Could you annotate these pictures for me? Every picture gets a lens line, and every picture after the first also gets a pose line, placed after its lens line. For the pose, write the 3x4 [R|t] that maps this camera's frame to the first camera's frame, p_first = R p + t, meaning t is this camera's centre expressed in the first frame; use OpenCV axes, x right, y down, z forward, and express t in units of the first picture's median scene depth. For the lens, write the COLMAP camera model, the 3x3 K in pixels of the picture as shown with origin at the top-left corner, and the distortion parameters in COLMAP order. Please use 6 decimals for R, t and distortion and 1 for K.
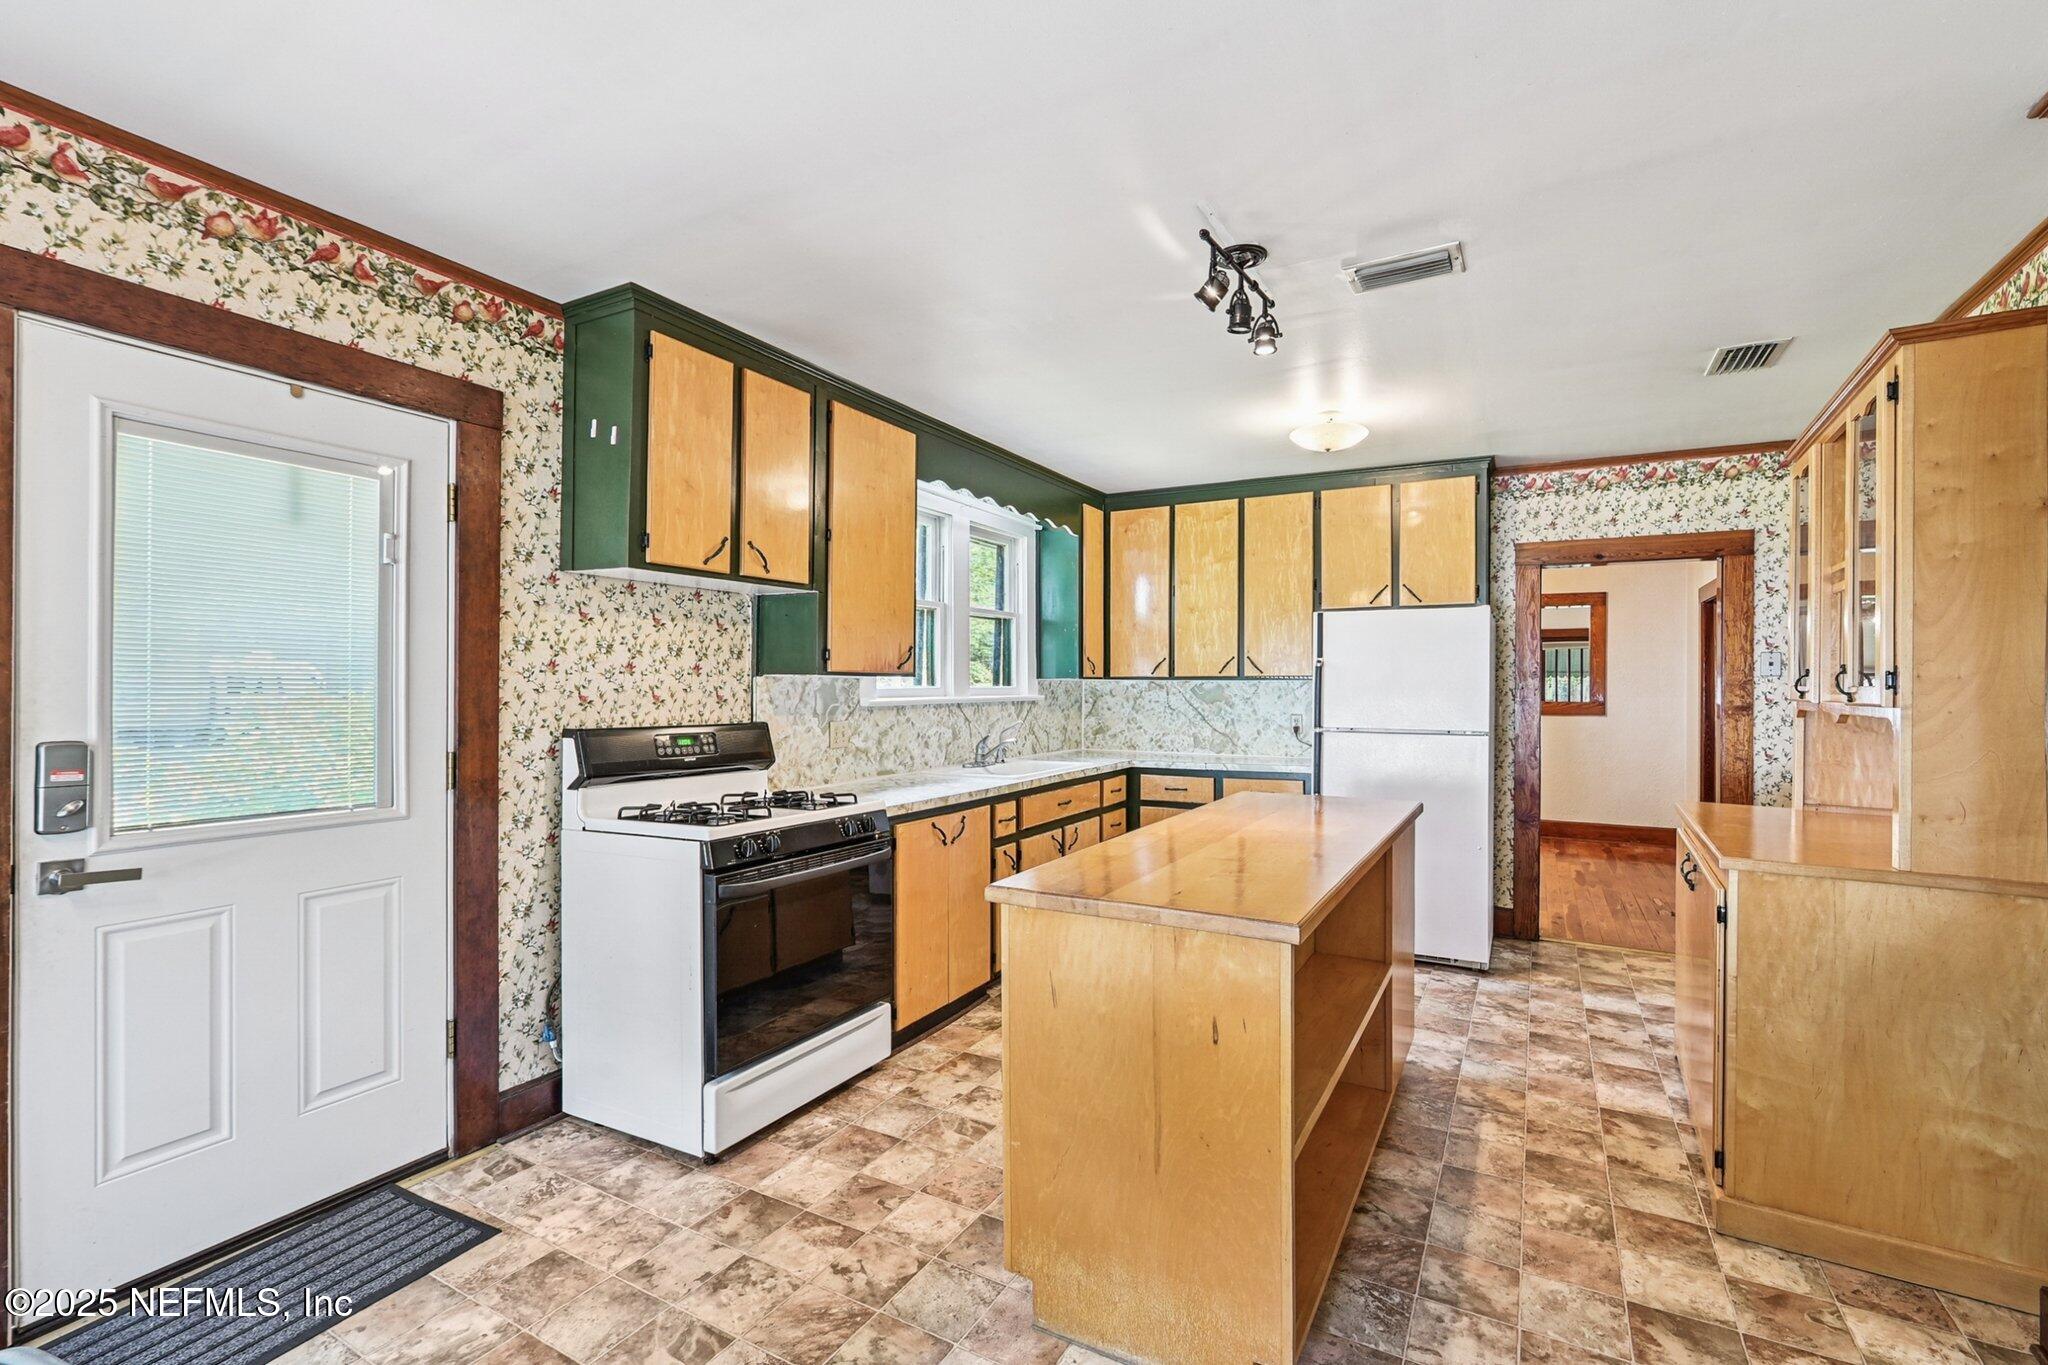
lens RADIAL K [[899.4, 0, 1024.0], [0, 899.4, 682.5], [0, 0, 1]] dist [0.010645, 0.000152]
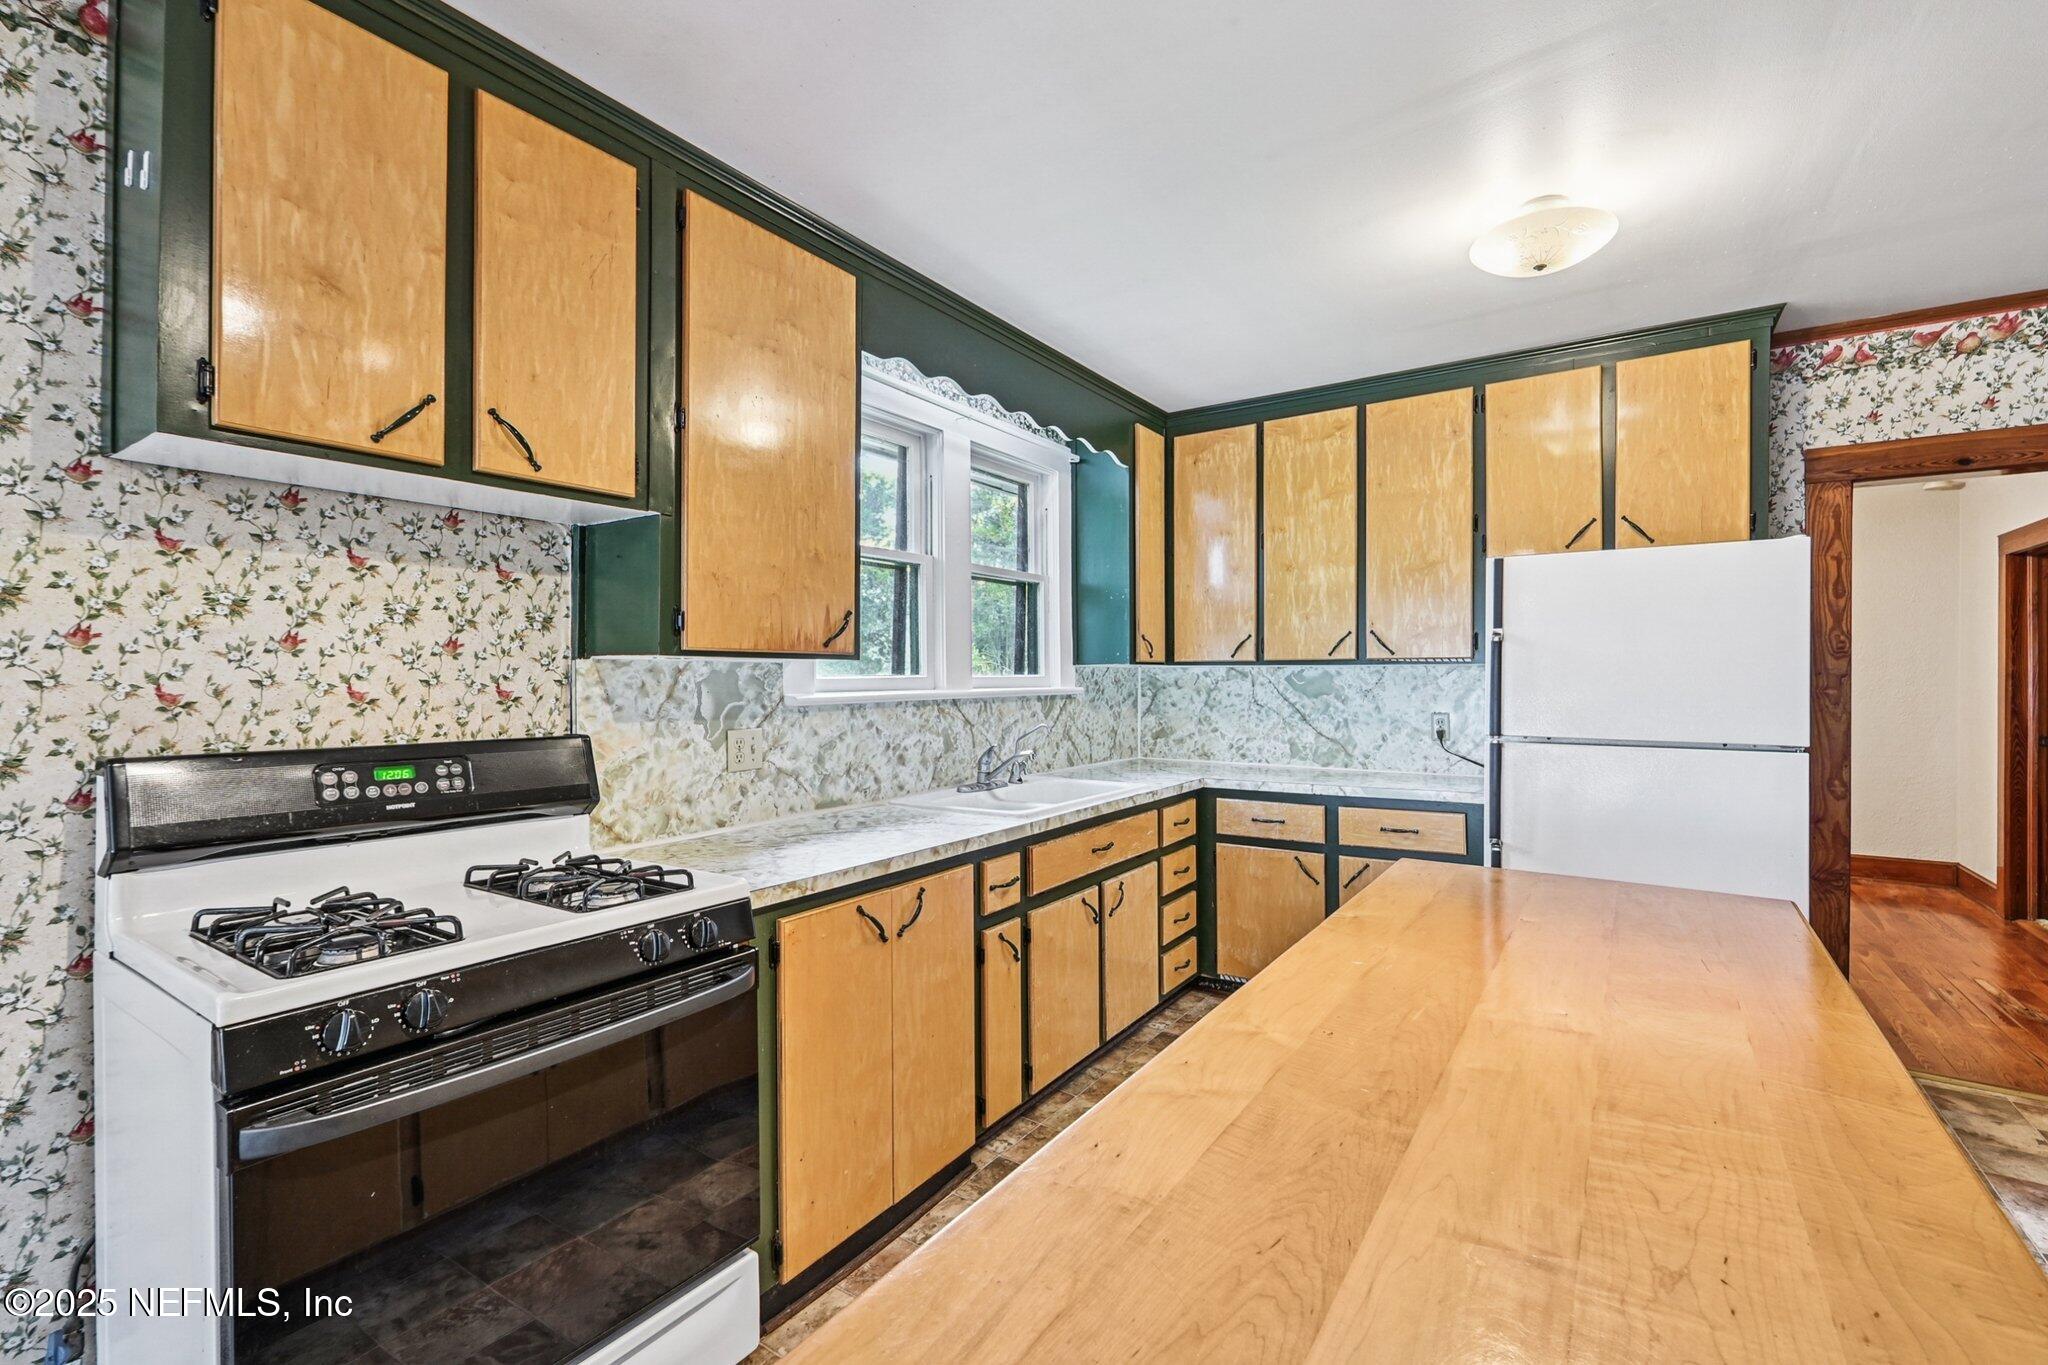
lens RADIAL K [[899.4, 0, 1024.0], [0, 899.4, 682.5], [0, 0, 1]] dist [0.010645, 0.000152]
pose [[0.996796, -0.004271, -0.079876, 0.039484], [0.005092, 0.999936, 0.010078, 0.003350], [0.079828, -0.010452, 0.996754, 0.315176]]
